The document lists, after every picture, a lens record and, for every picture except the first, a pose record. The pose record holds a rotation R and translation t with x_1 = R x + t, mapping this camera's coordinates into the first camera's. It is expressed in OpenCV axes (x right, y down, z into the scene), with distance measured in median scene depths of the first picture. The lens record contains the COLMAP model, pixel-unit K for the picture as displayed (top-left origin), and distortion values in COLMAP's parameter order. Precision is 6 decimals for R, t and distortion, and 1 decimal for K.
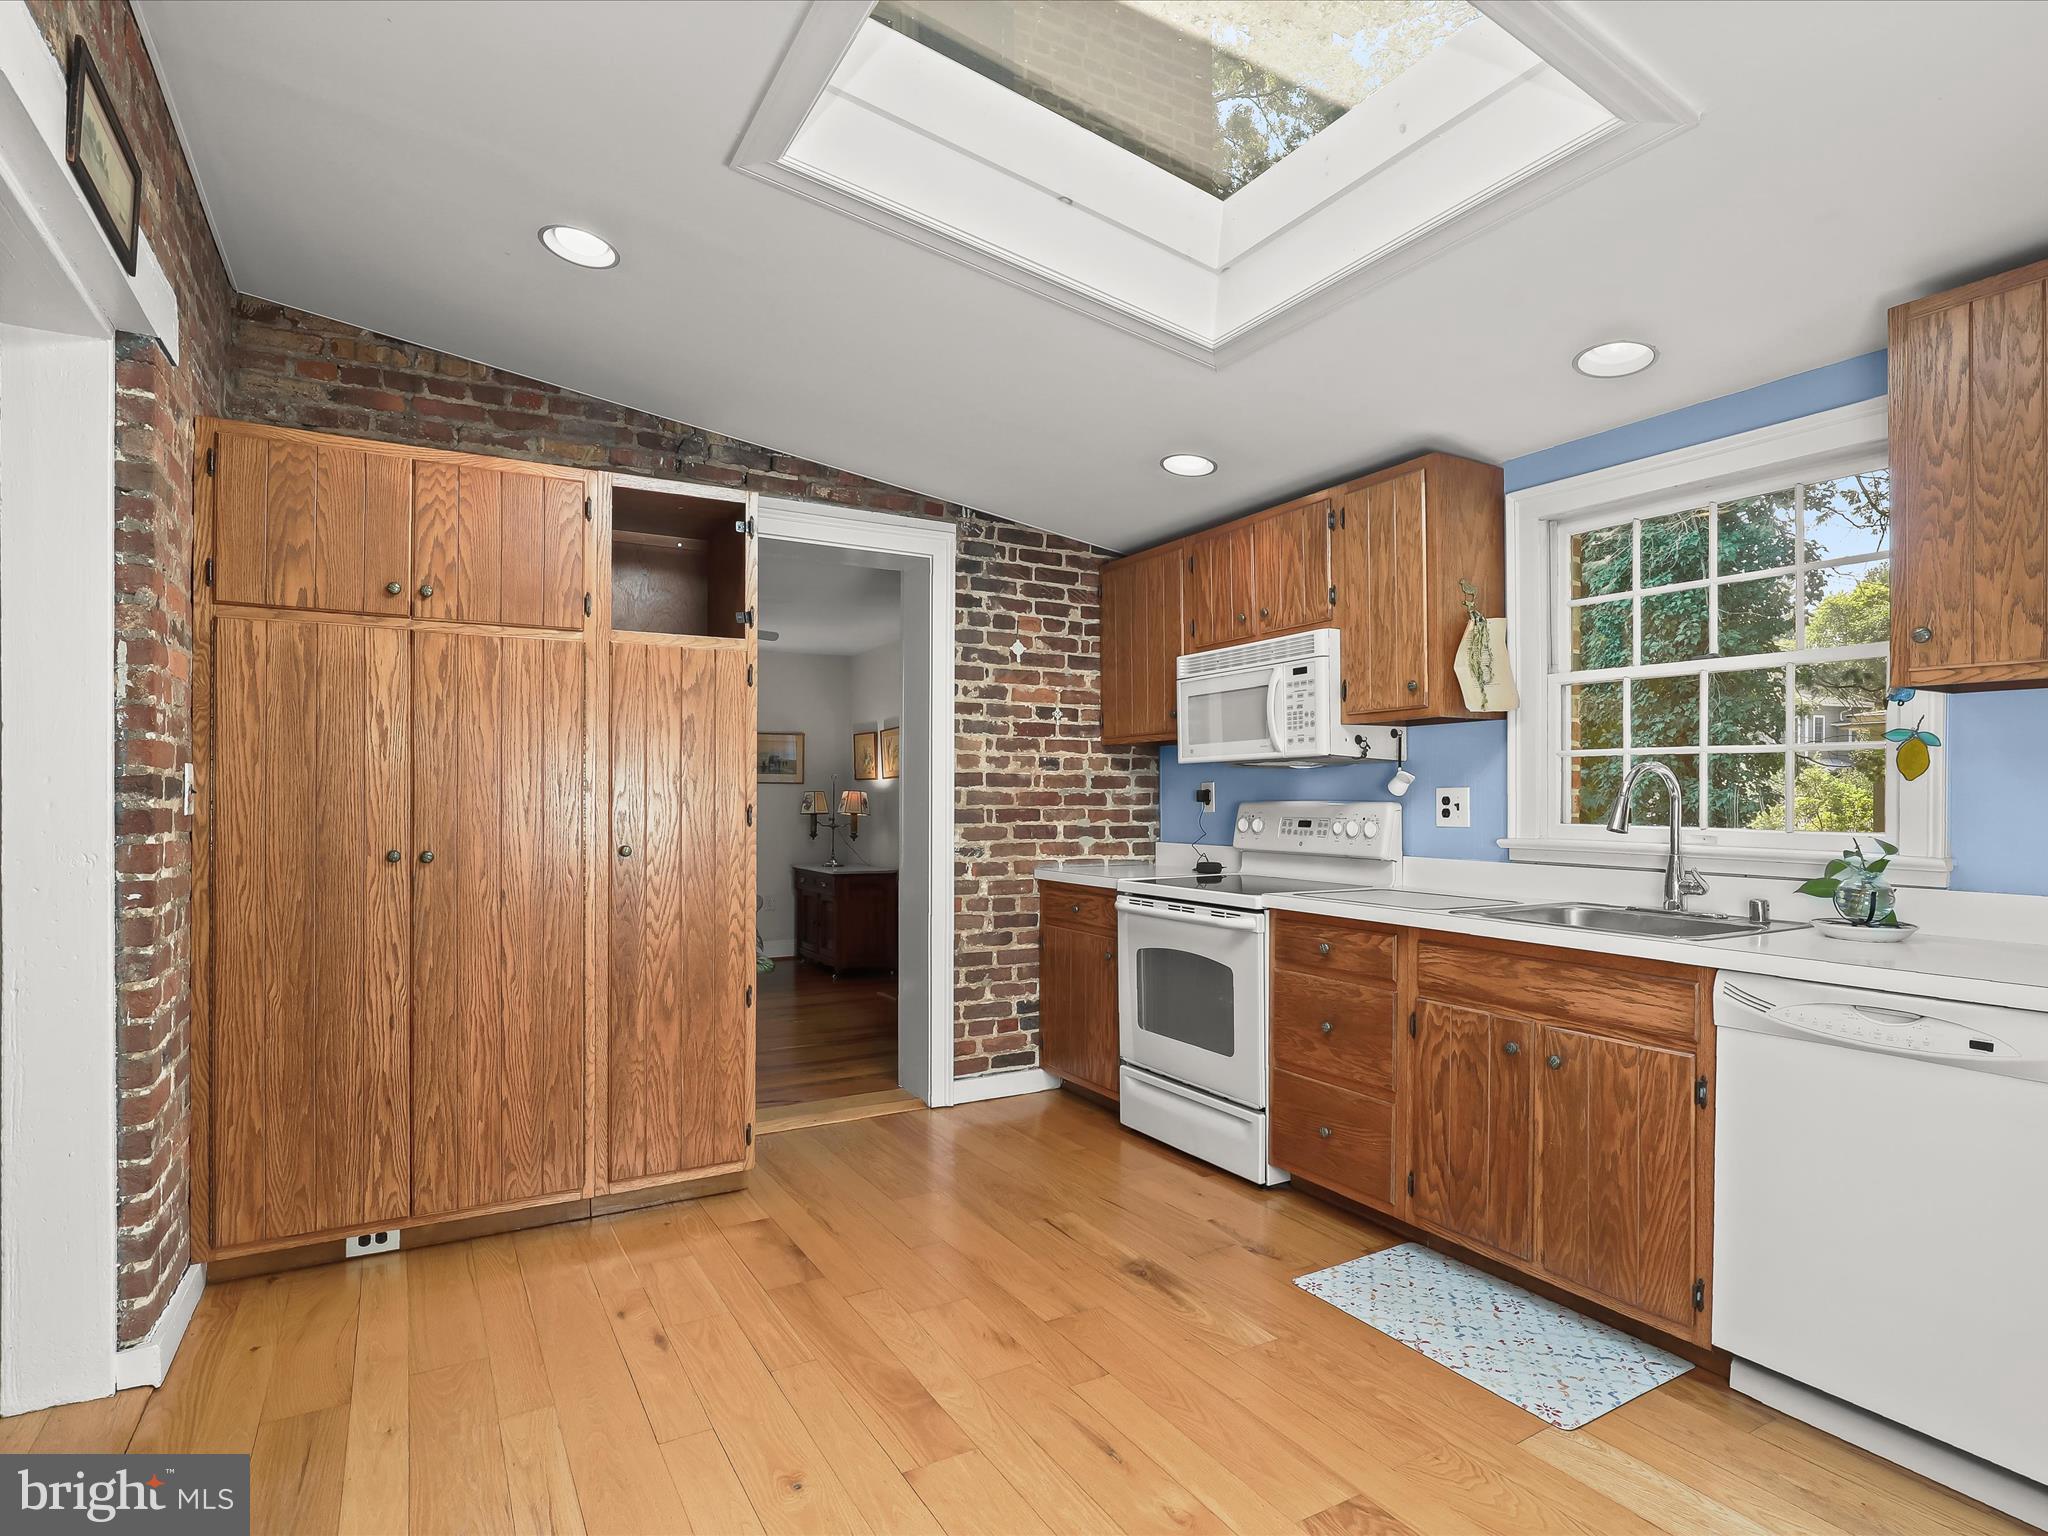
lens RADIAL K [[1096.4, 0, 1074.8], [0, 1096.4, 786.1], [0, 0, 1]] dist [0.000129, 0.000243]
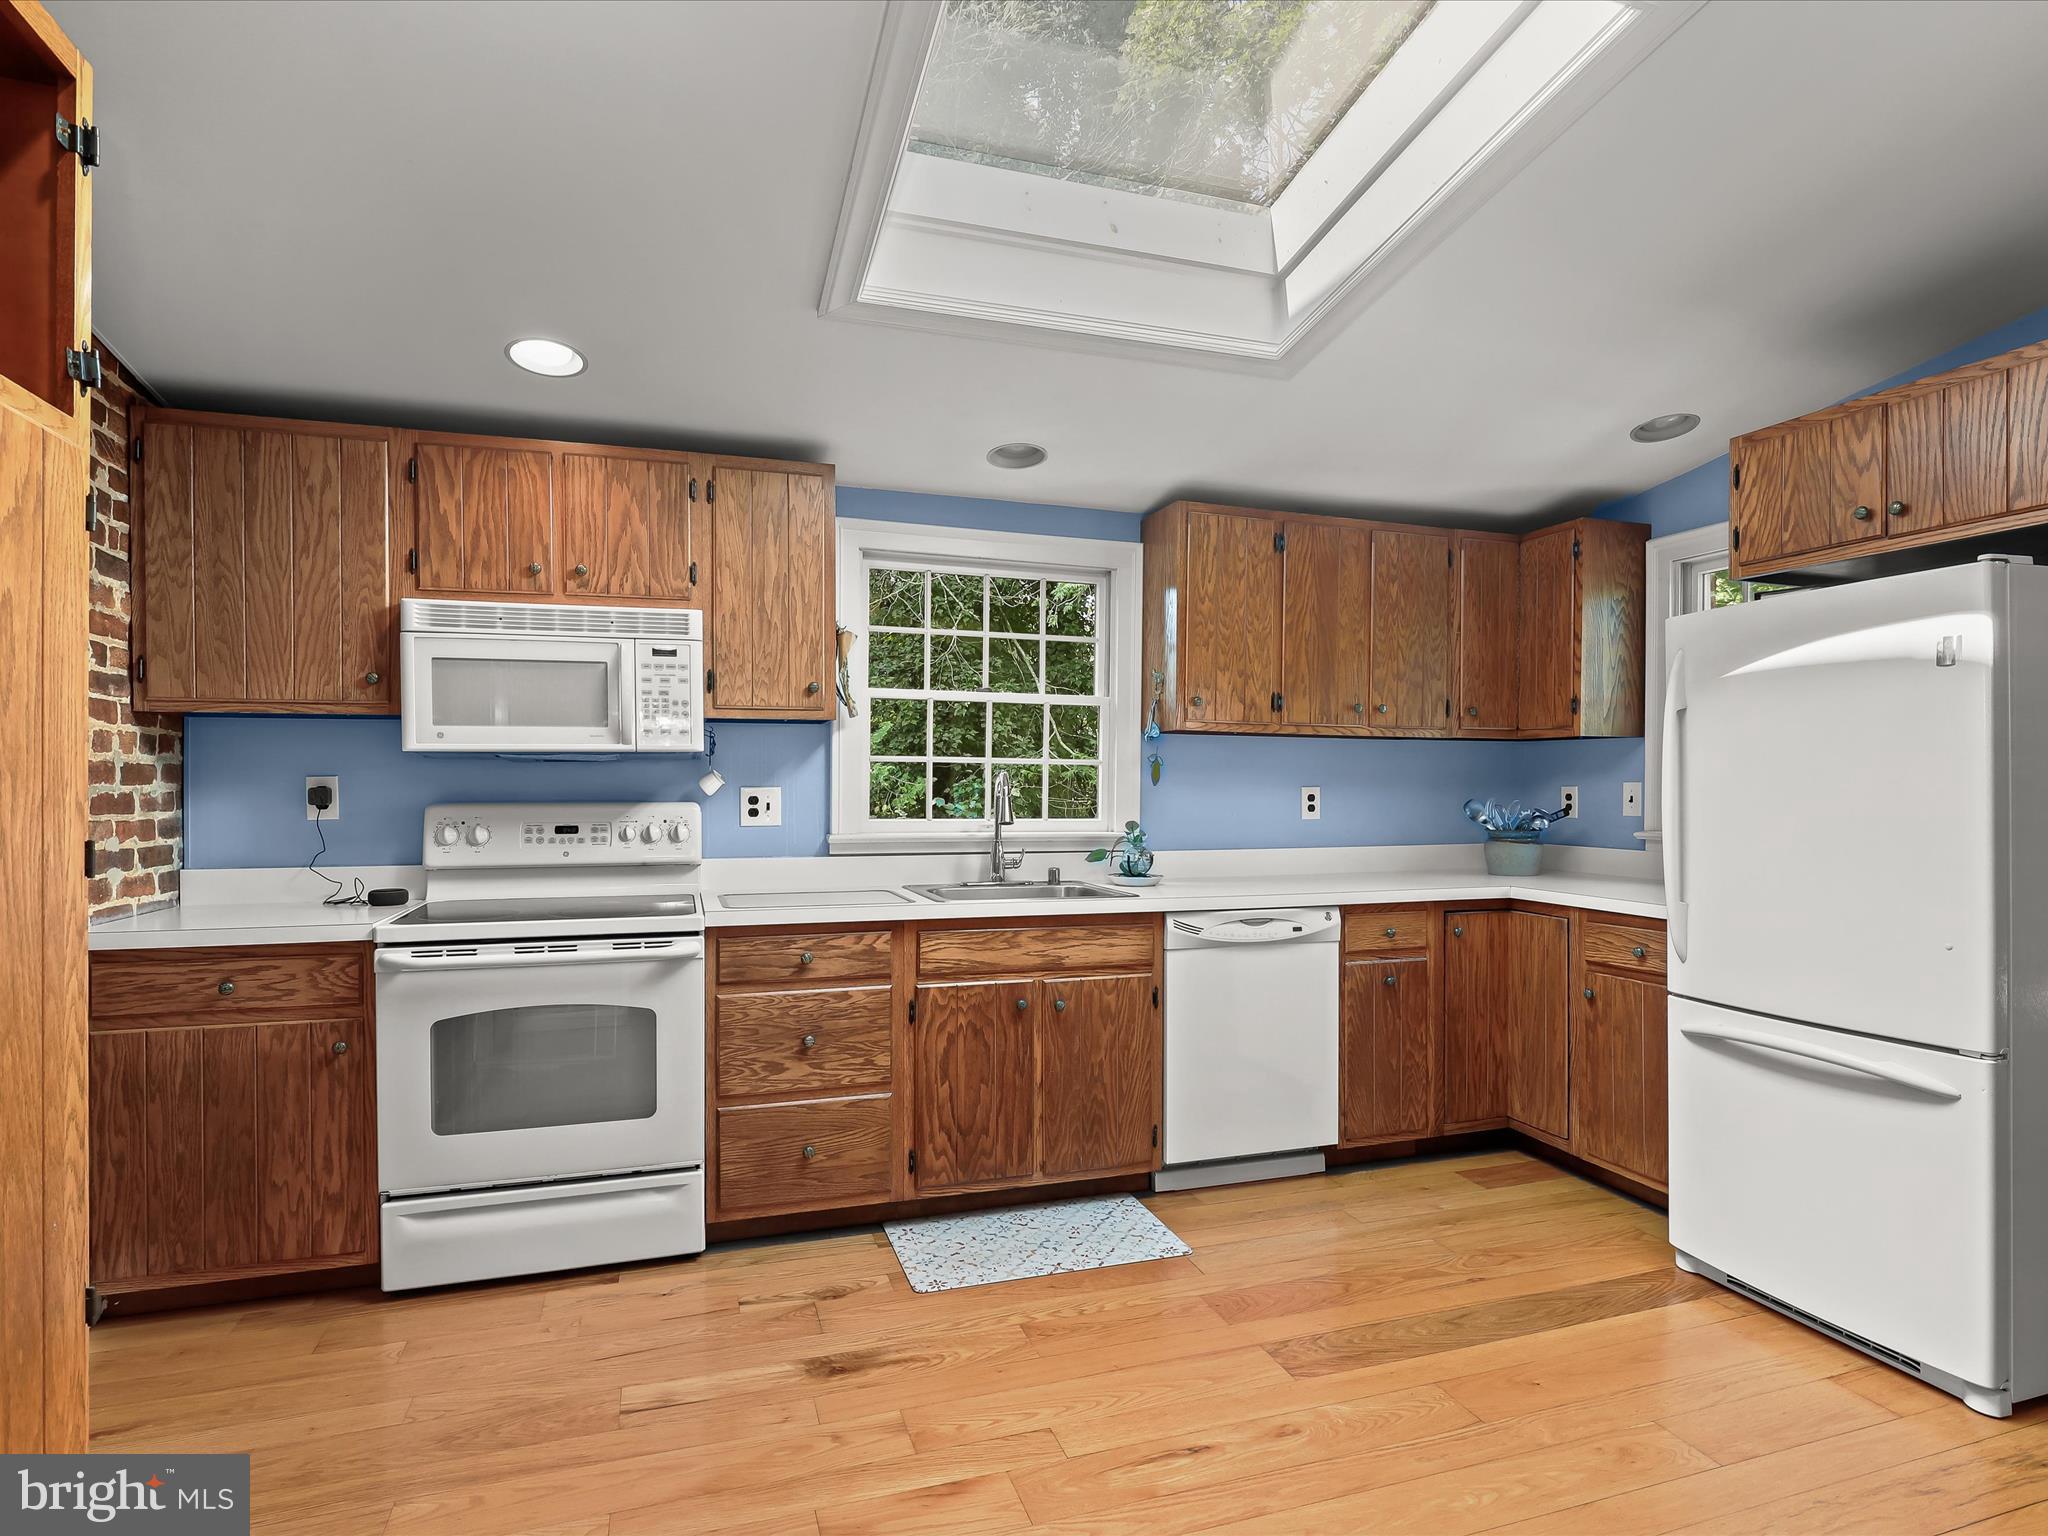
lens RADIAL K [[1074.2, 0, 1030.6], [0, 1074.2, 777.2], [0, 0, 1]] dist [-0.002472, -0.000457]
pose [[0.236096, 0.009763, 0.971681, -0.622097], [-0.009631, 0.999924, -0.007706, -0.002890], [-0.971682, -0.007539, 0.236172, 0.587957]]
